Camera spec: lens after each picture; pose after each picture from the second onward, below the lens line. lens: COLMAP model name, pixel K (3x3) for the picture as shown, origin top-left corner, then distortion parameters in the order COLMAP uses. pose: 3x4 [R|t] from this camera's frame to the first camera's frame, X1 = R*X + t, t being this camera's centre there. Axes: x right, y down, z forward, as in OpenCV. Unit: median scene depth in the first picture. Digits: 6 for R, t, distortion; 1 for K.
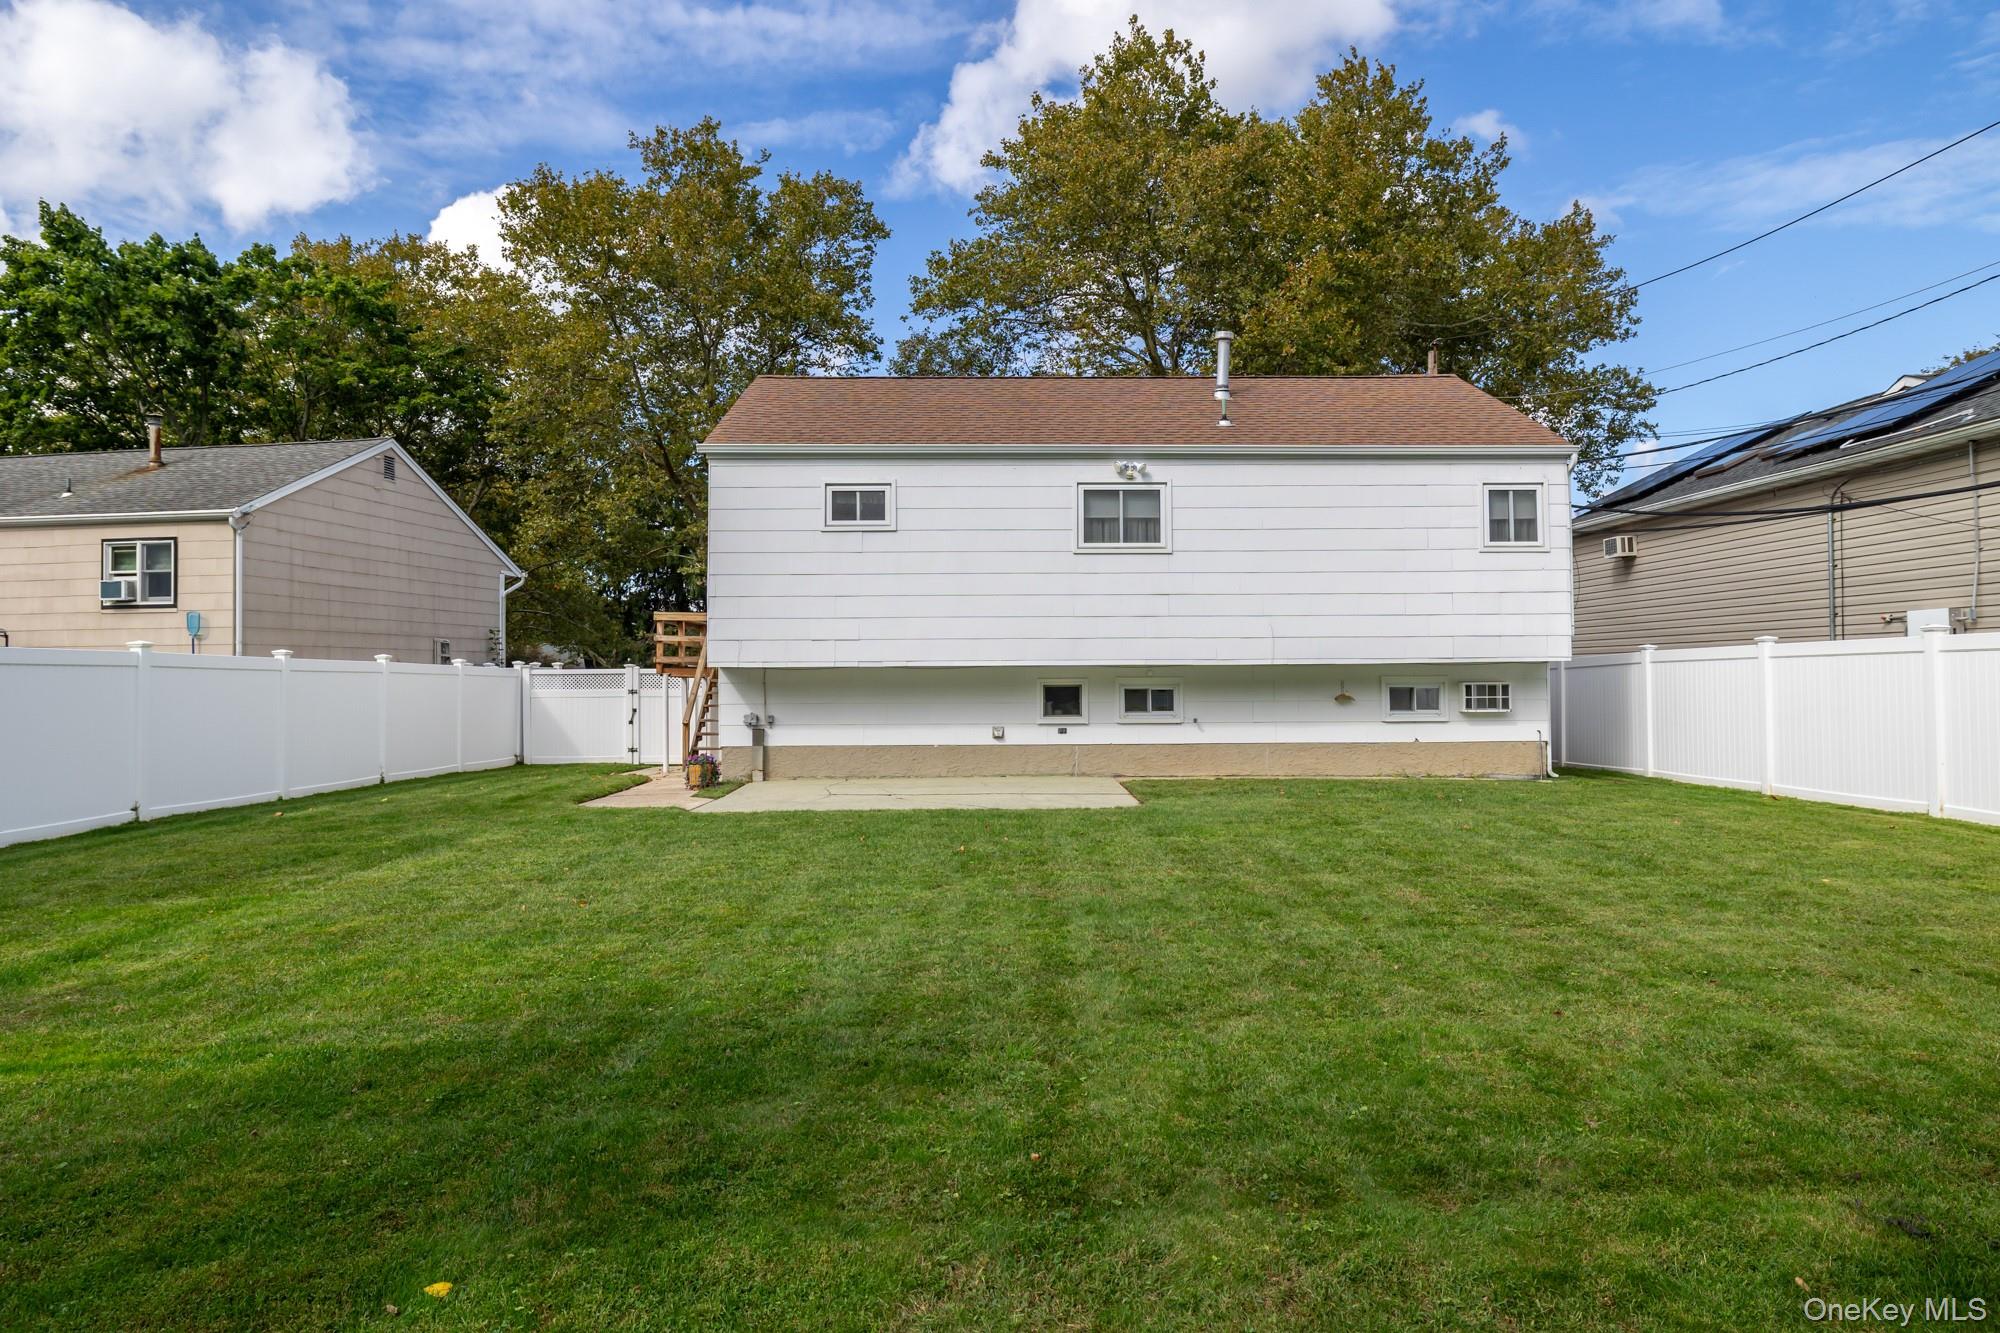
lens RADIAL K [[1137.8, 0, 1000.0], [0, 1137.8, 666.5], [0, 0, 1]] dist [-0.002521, -0.000202]
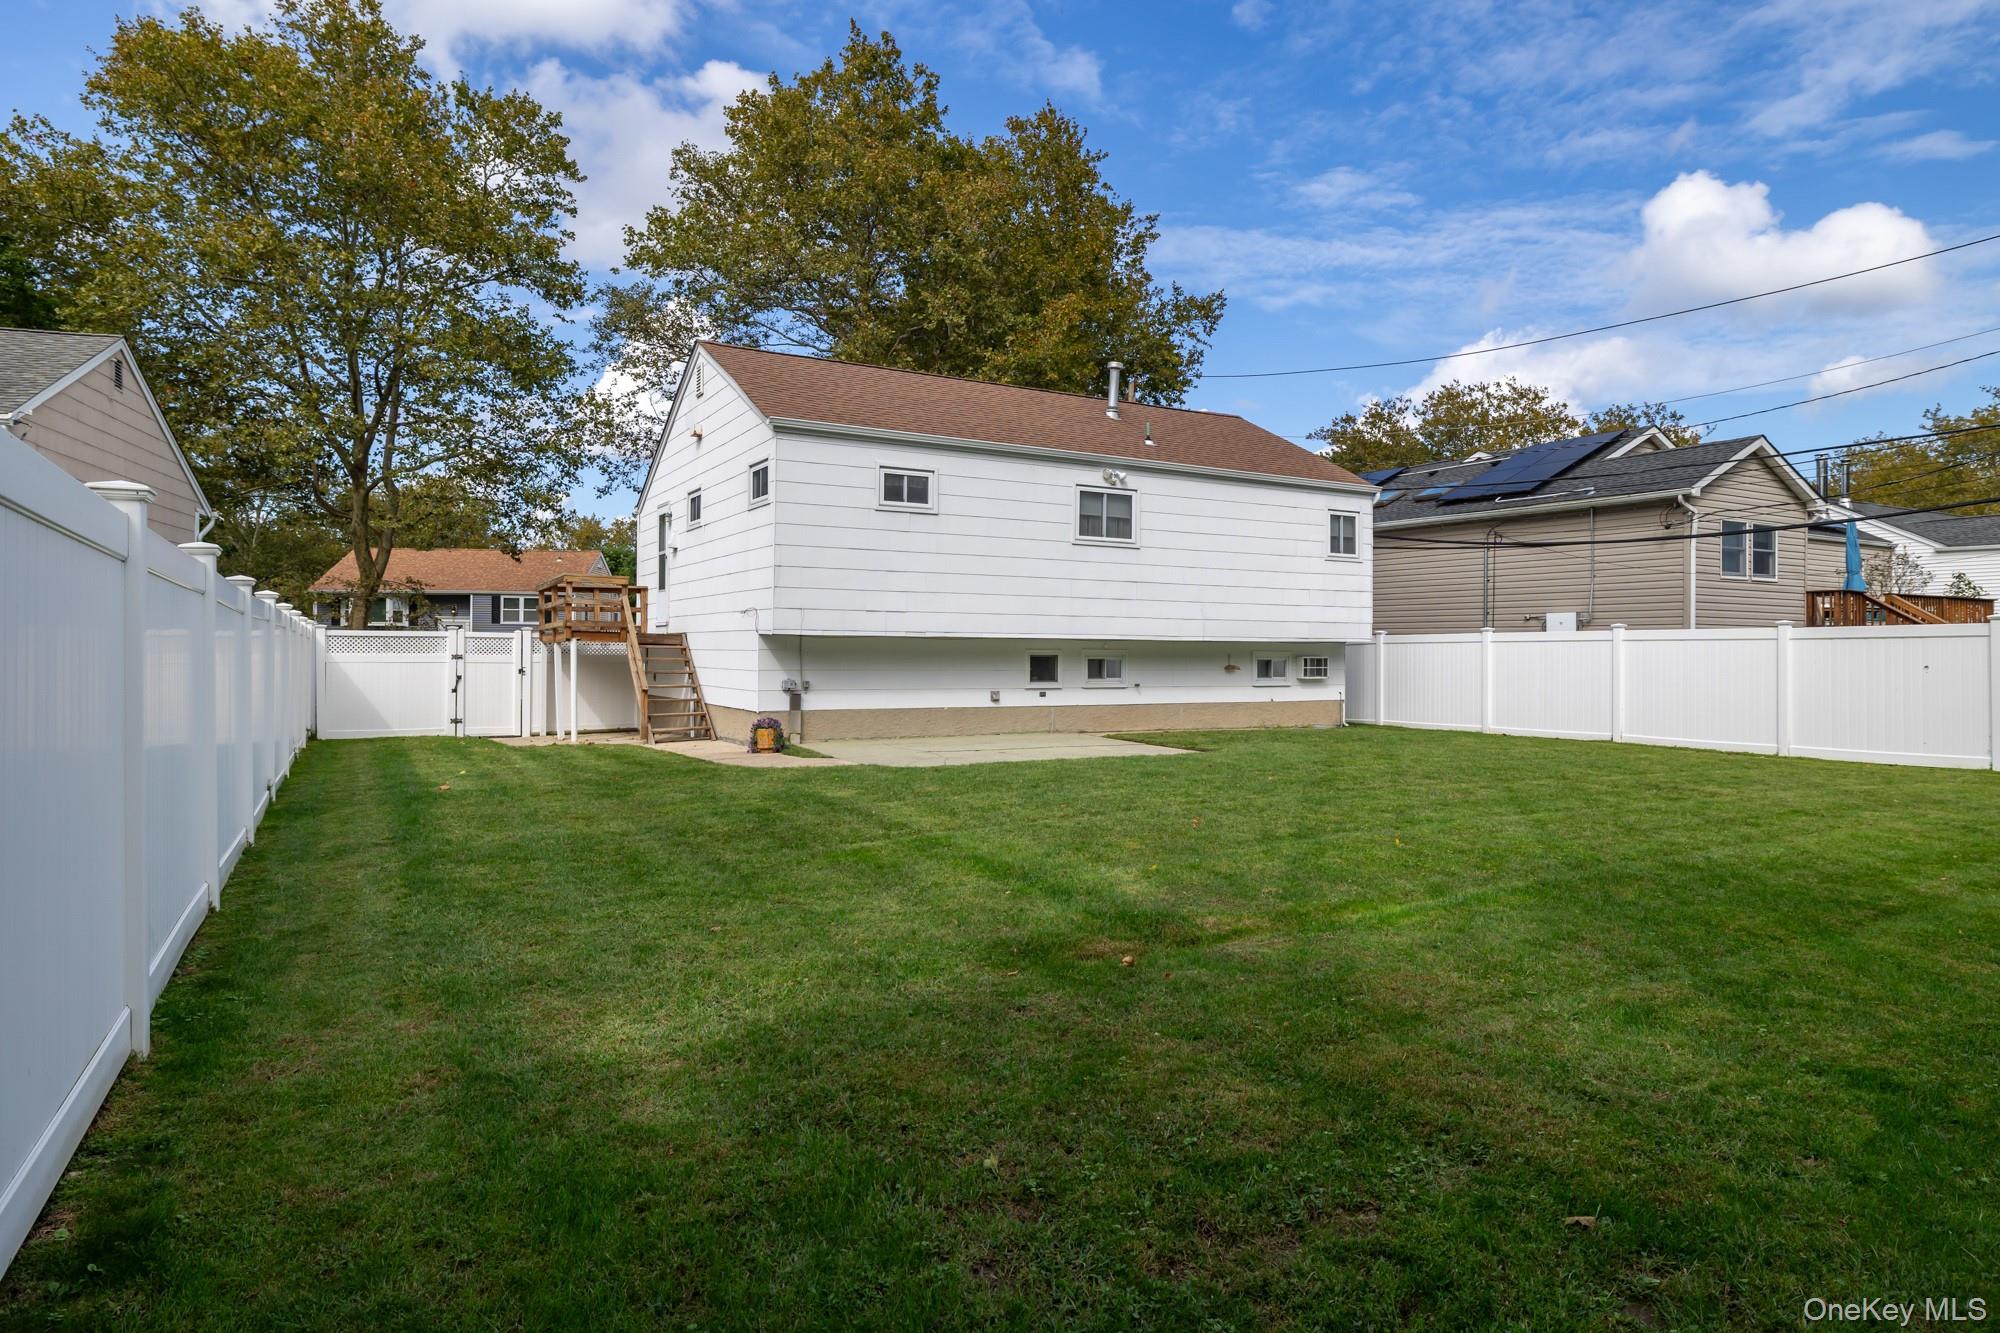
lens RADIAL K [[1137.8, 0, 1000.0], [0, 1137.8, 666.5], [0, 0, 1]] dist [-0.002521, -0.000202]
pose [[0.879077, 0.006258, 0.476640, -0.549241], [-0.018200, 0.999625, 0.020443, 0.004916], [-0.476333, -0.026646, 0.878861, -0.005445]]
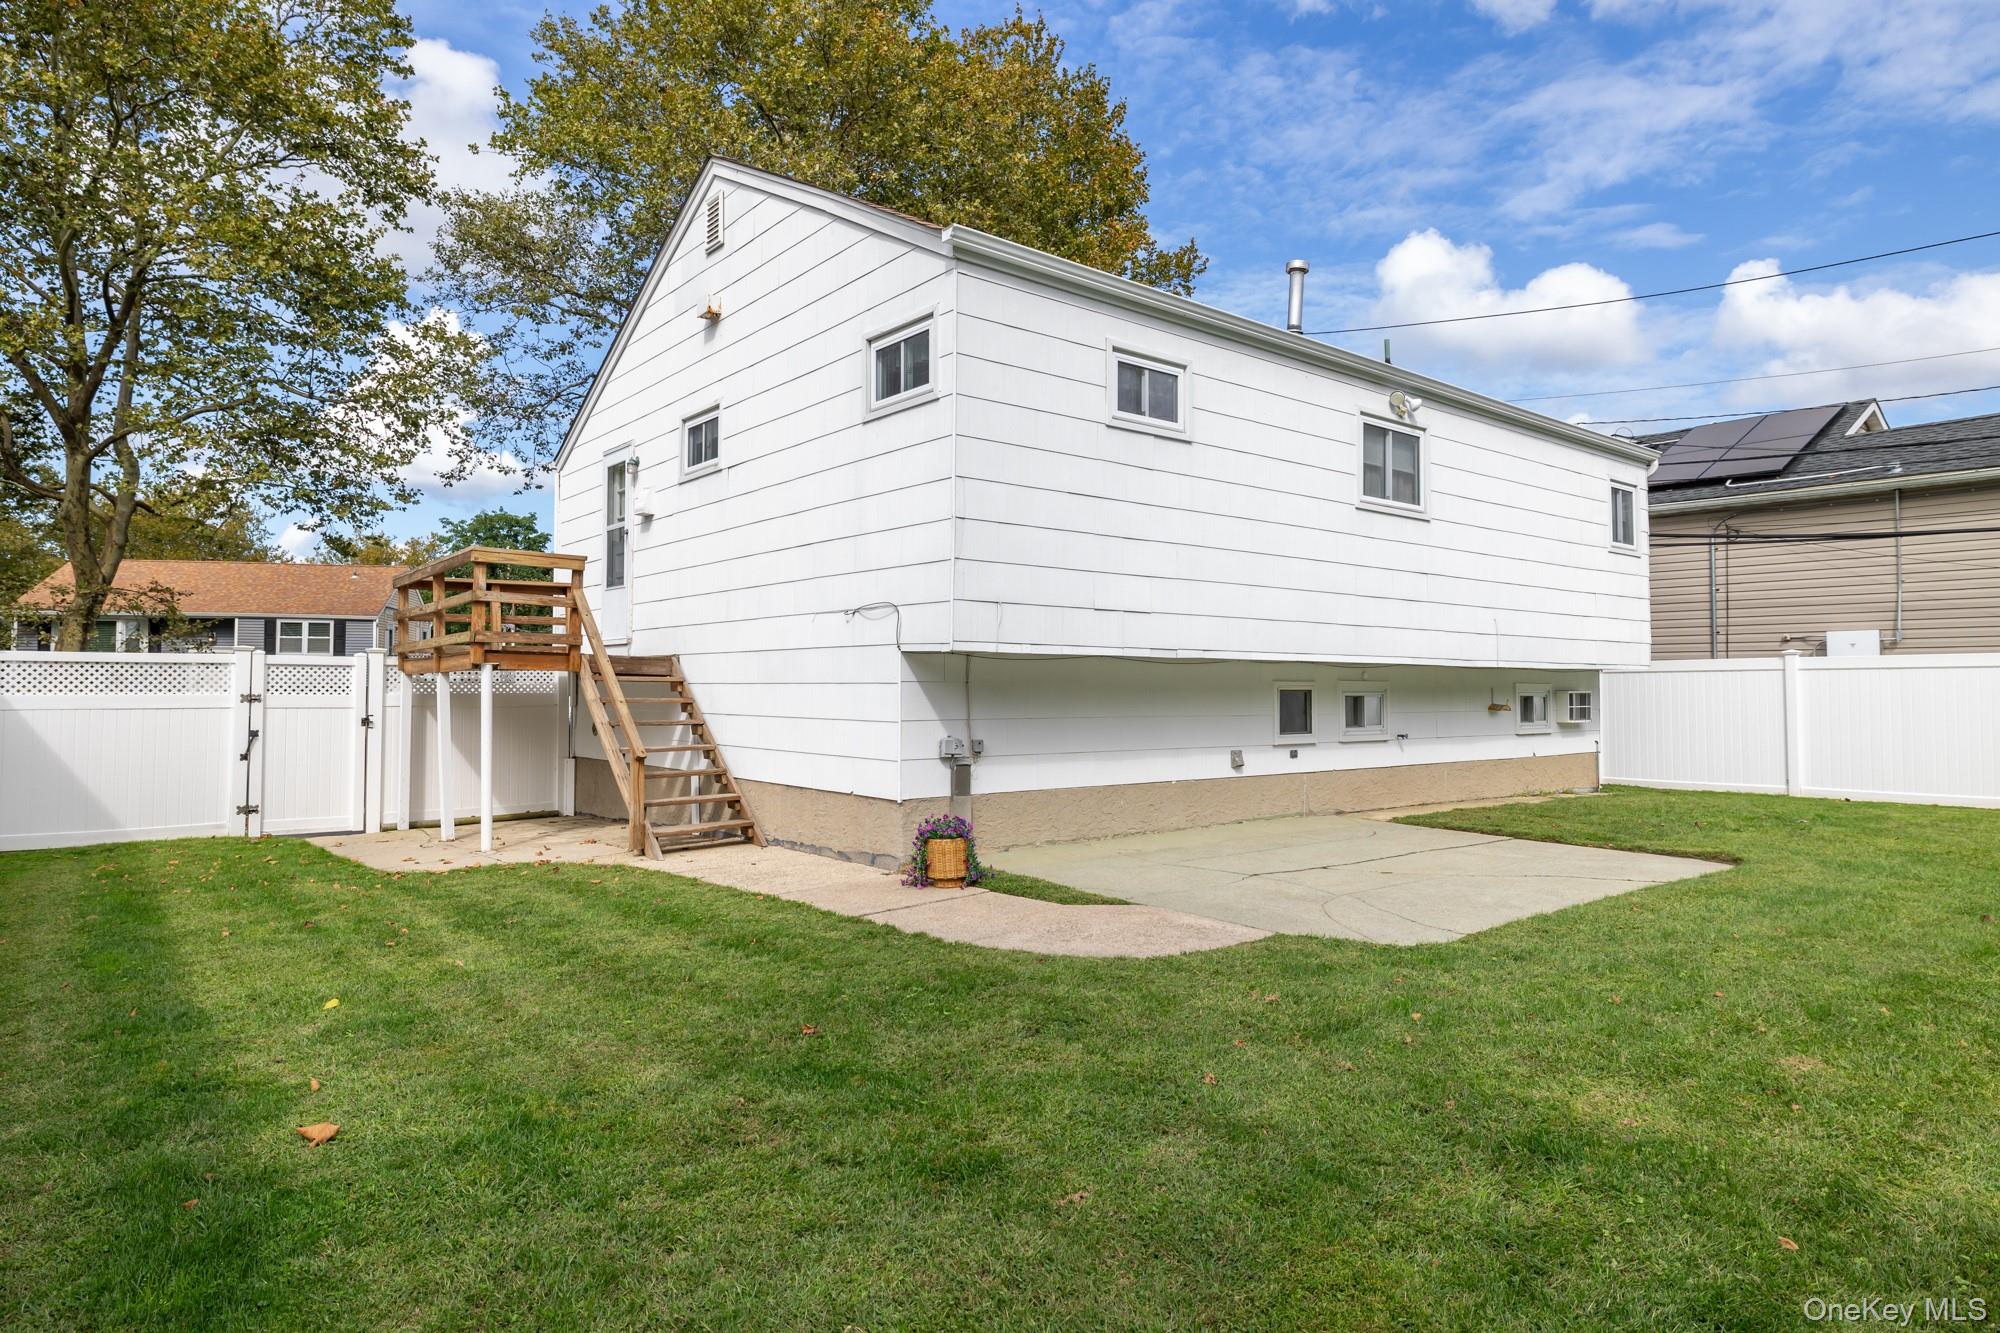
lens RADIAL K [[1150.7, 0, 991.3], [0, 1150.7, 631.3], [0, 0, 1]] dist [-0.041451, 0.065798]
pose [[0.794648, 0.038932, 0.605820, -0.546030], [-0.014511, 0.998875, -0.045157, 0.015090], [-0.606897, 0.027093, 0.794319, 0.549460]]
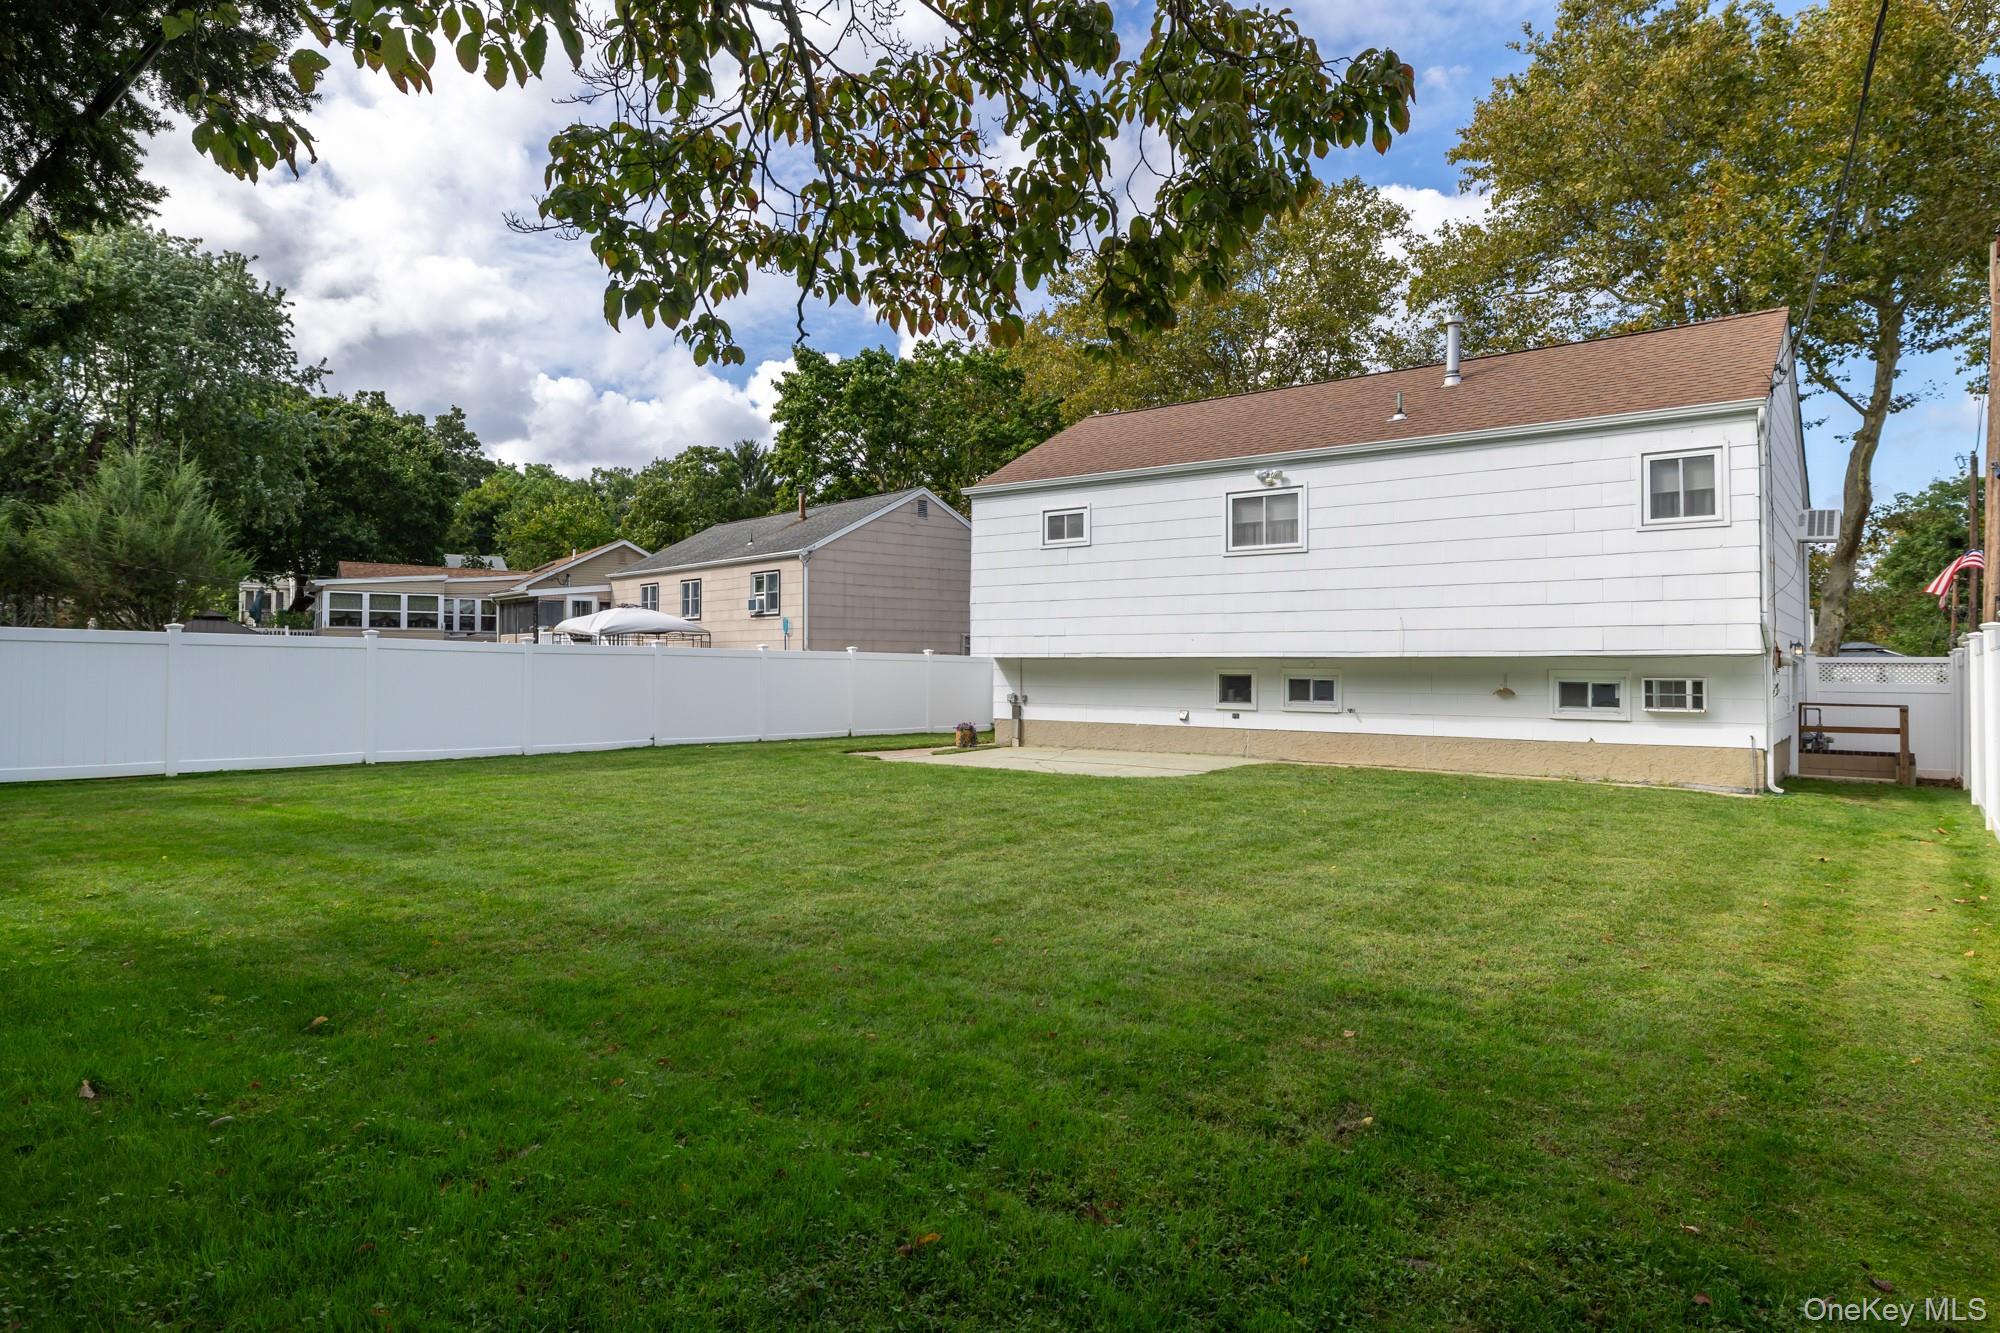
lens RADIAL K [[1150.7, 0, 1000.0], [0, 1150.7, 666.5], [0, 0, 1]] dist [-0.002472, -0.000494]
pose [[0.777597, 0.009539, -0.628690, 0.590130], [-0.002653, 0.999926, 0.011890, -0.004272], [0.628757, -0.007577, 0.777565, -0.015916]]
